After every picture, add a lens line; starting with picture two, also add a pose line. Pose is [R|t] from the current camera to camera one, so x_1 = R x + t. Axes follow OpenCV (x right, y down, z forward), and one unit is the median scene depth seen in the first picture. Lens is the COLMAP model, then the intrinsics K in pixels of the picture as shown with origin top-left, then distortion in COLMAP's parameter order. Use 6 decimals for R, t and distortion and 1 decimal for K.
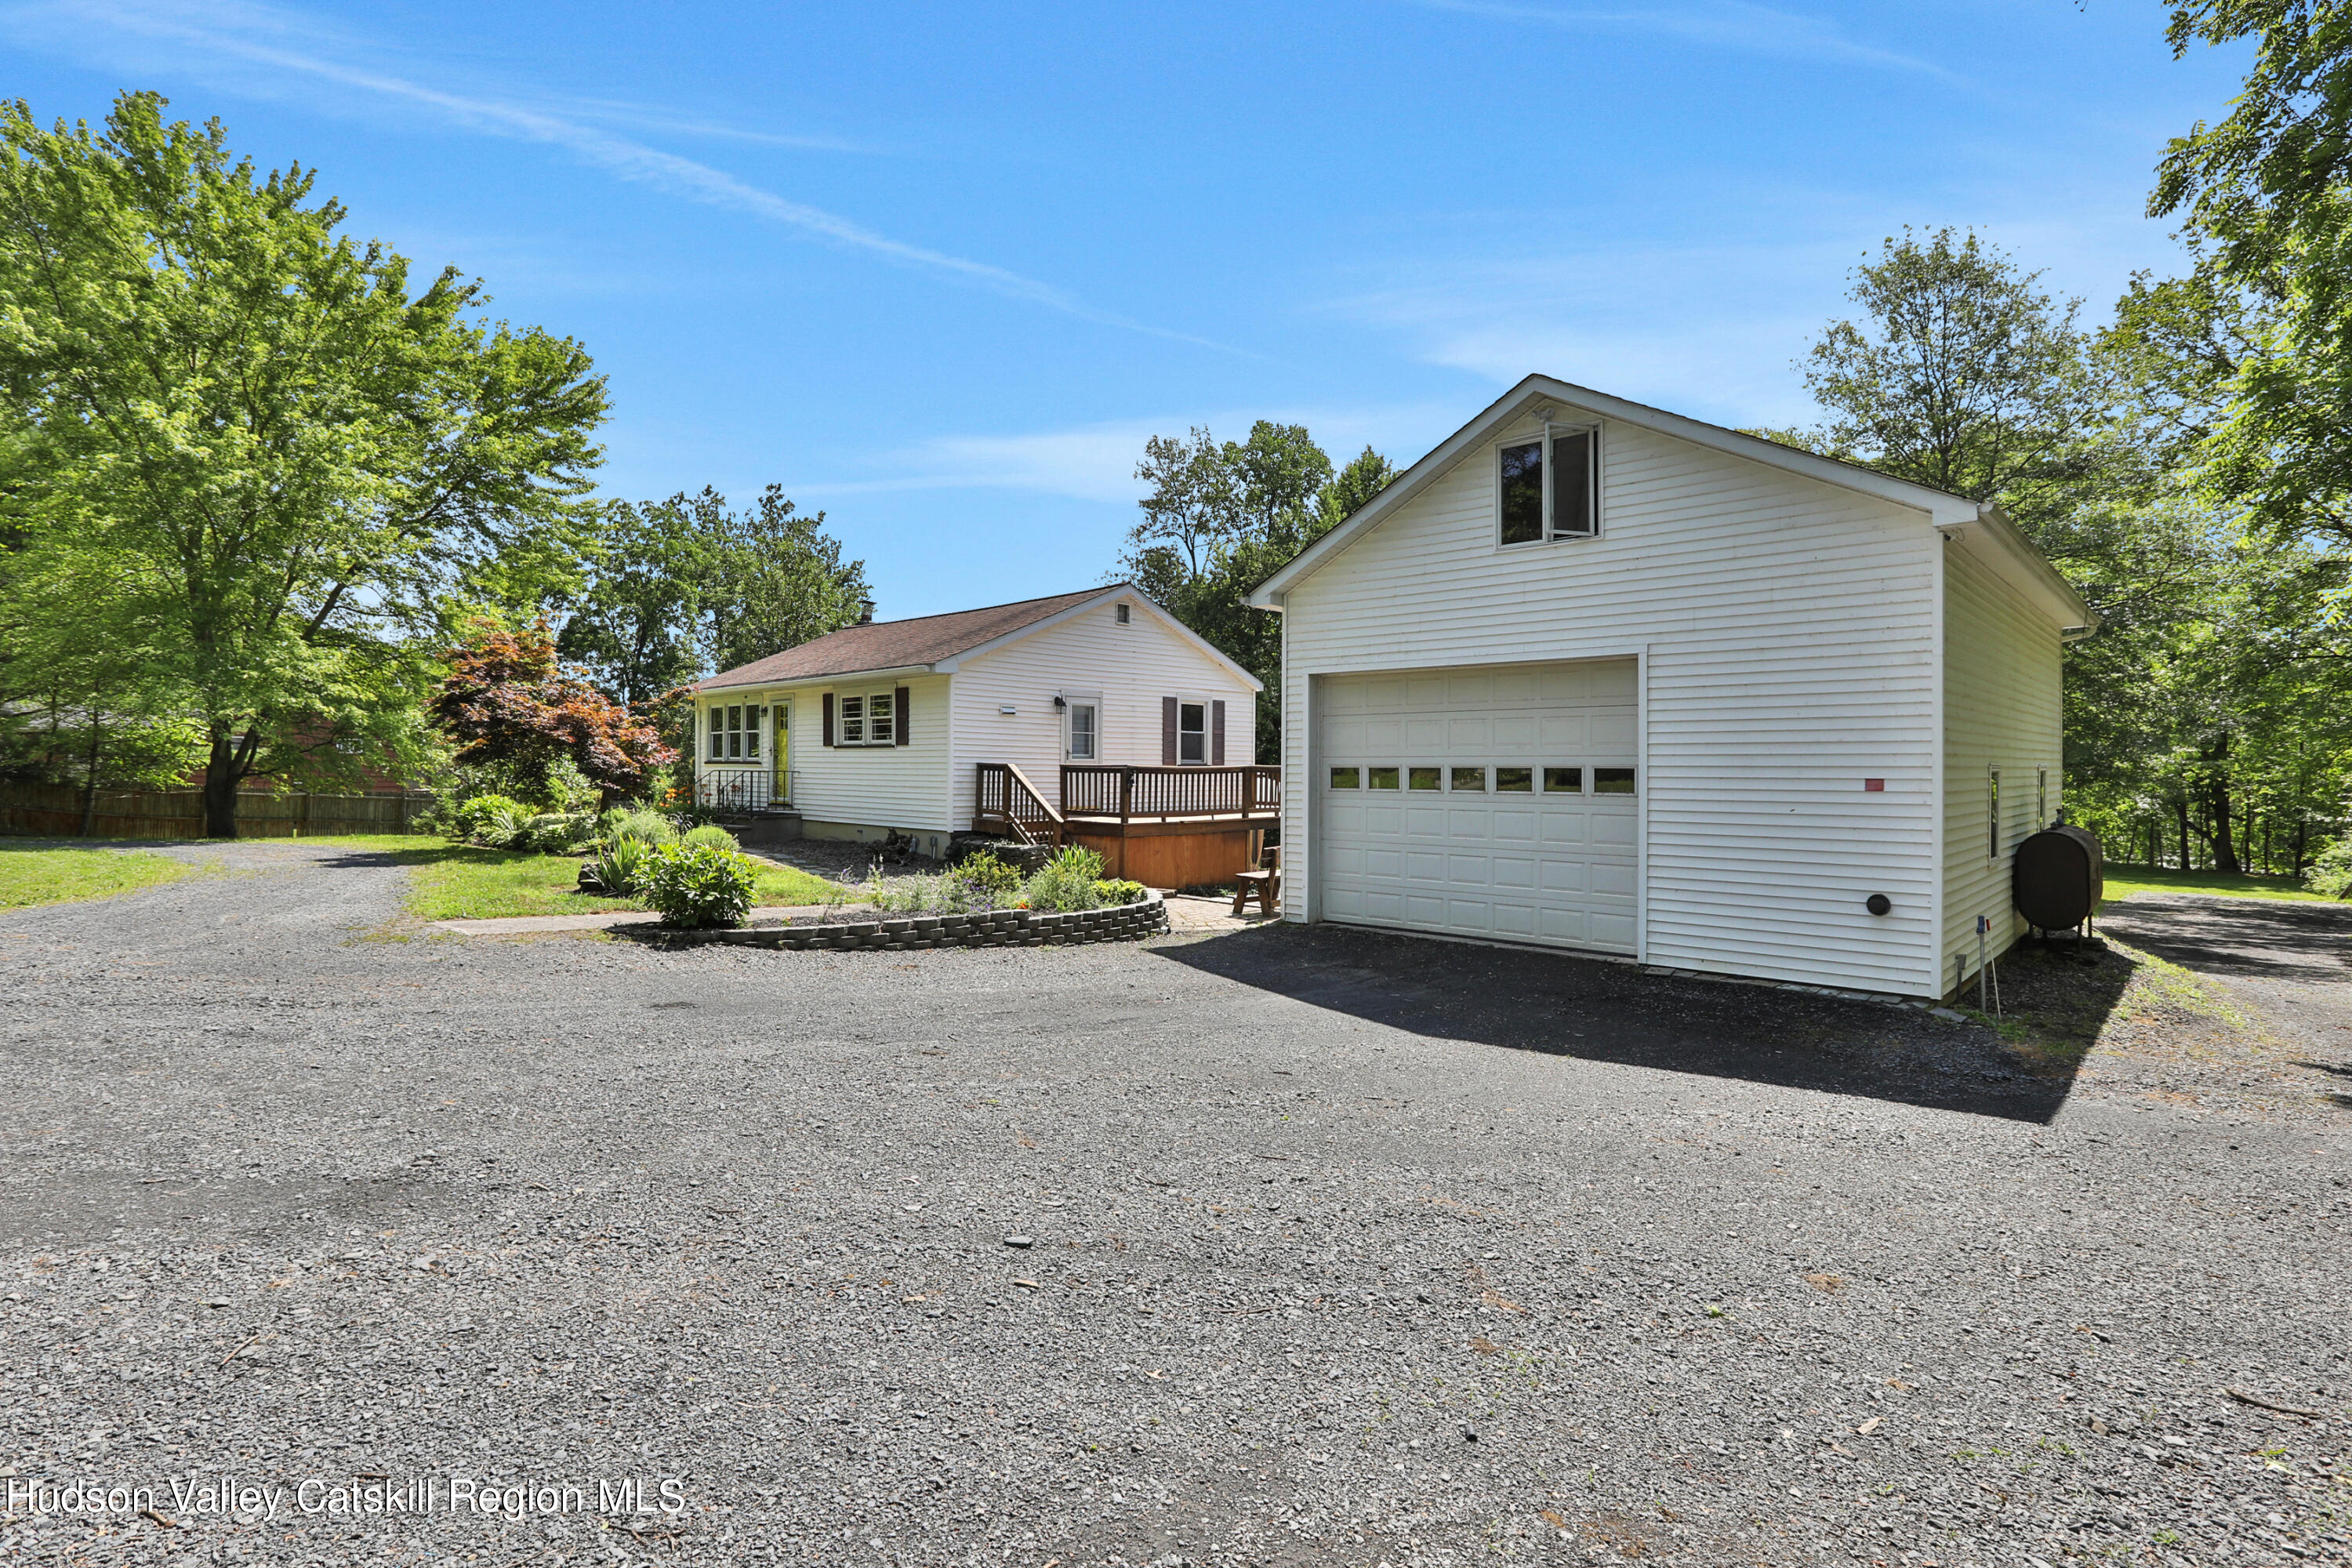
lens RADIAL K [[1134.7, 0, 1171.1], [0, 1134.7, 774.3], [0, 0, 1]] dist [-0.021438, 0.000939]
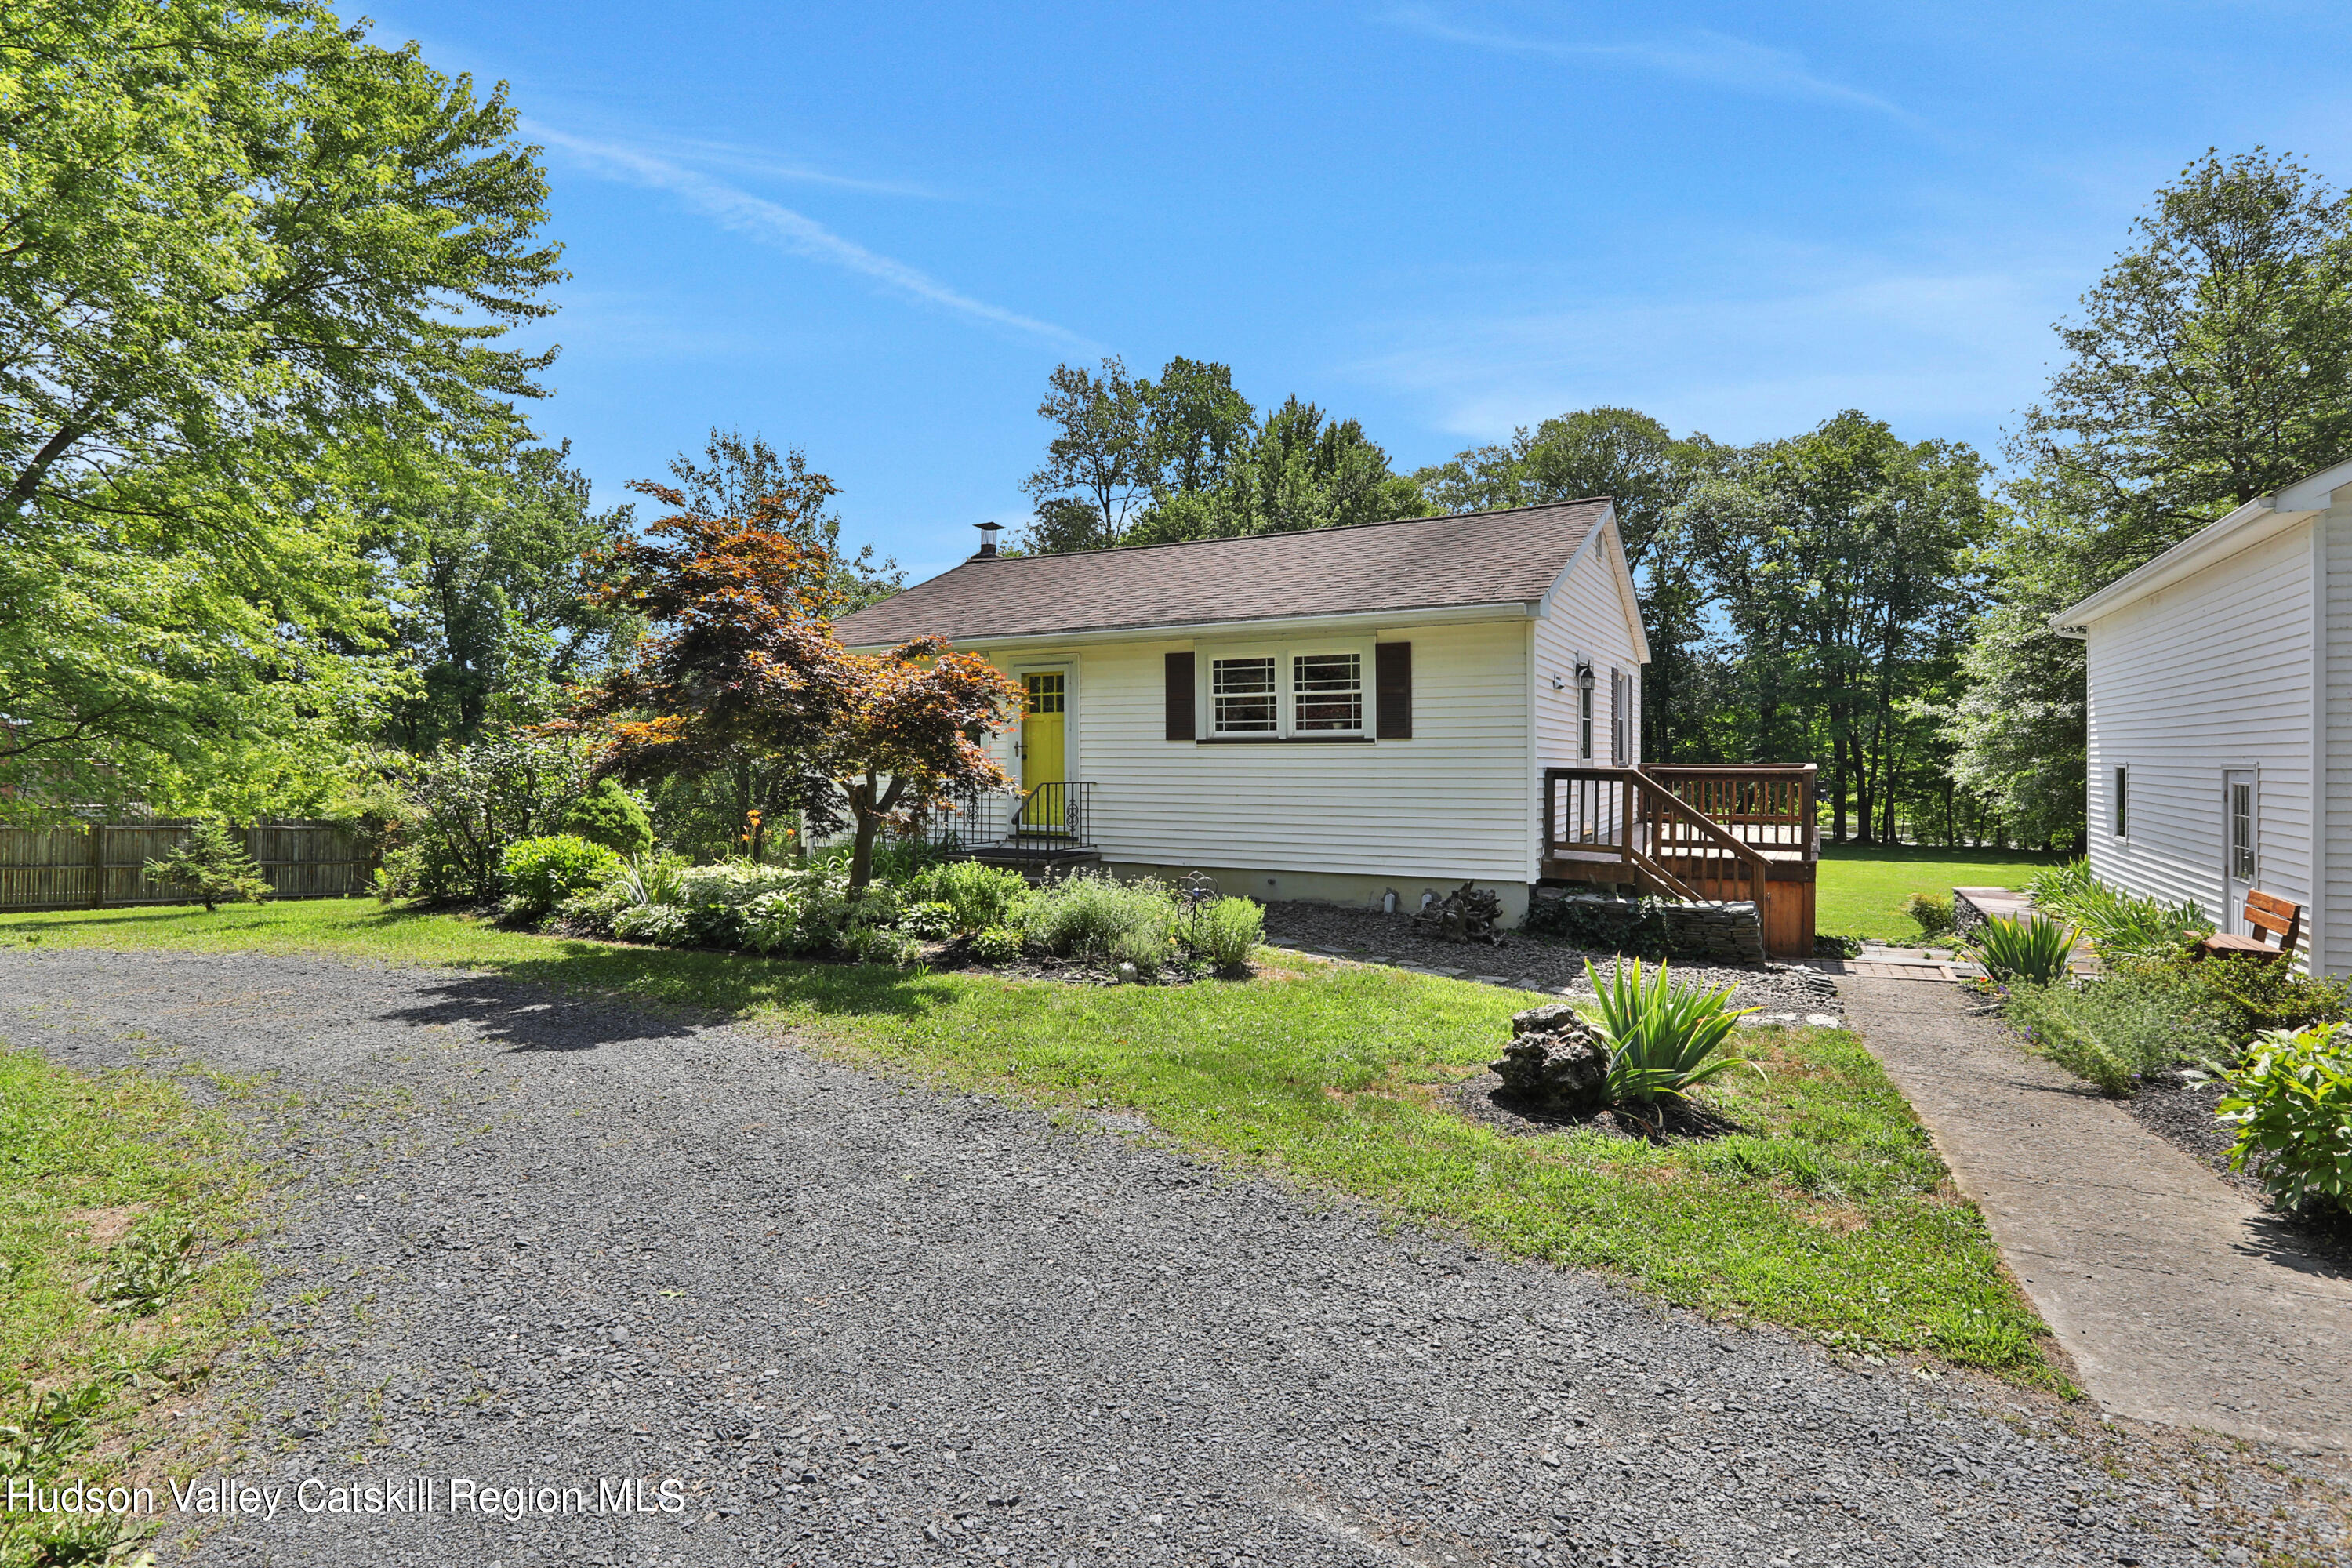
lens RADIAL K [[1202.5, 0, 1179.0], [0, 1202.5, 781.0], [0, 0, 1]] dist [-0.001385, -0.000082]
pose [[0.969698, -0.011253, 0.244047, -0.330502], [0.008597, 0.999892, 0.011946, -0.007785], [-0.244155, -0.009486, 0.969690, 0.271077]]
